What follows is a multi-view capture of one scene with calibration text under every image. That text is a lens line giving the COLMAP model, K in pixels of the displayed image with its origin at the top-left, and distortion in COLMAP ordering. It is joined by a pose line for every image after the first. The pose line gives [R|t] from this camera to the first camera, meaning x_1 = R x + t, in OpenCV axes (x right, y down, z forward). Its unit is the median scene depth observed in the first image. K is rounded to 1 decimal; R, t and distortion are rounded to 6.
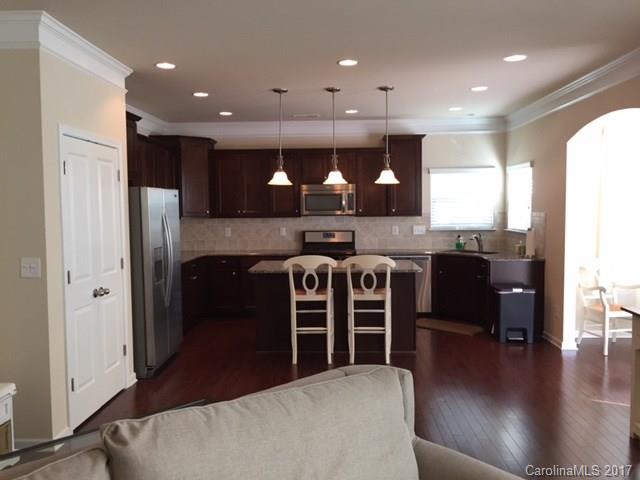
lens RADIAL K [[539.1, 0, 320.0], [0, 539.1, 240.0], [0, 0, 1]] dist [-0.003791, -0.010553]
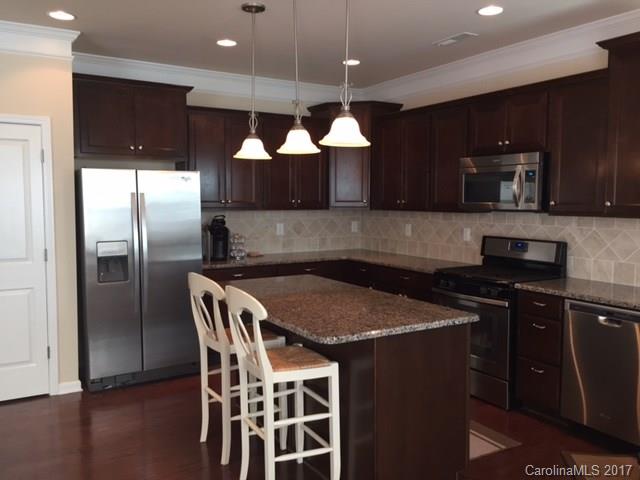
lens RADIAL K [[539.1, 0, 320.0], [0, 539.1, 240.0], [0, 0, 1]] dist [-0.003791, -0.010553]
pose [[0.560093, 0.075313, -0.824999, 0.359860], [-0.060551, 0.996917, 0.049898, -0.030885], [0.826214, 0.022007, 0.562926, 0.507818]]
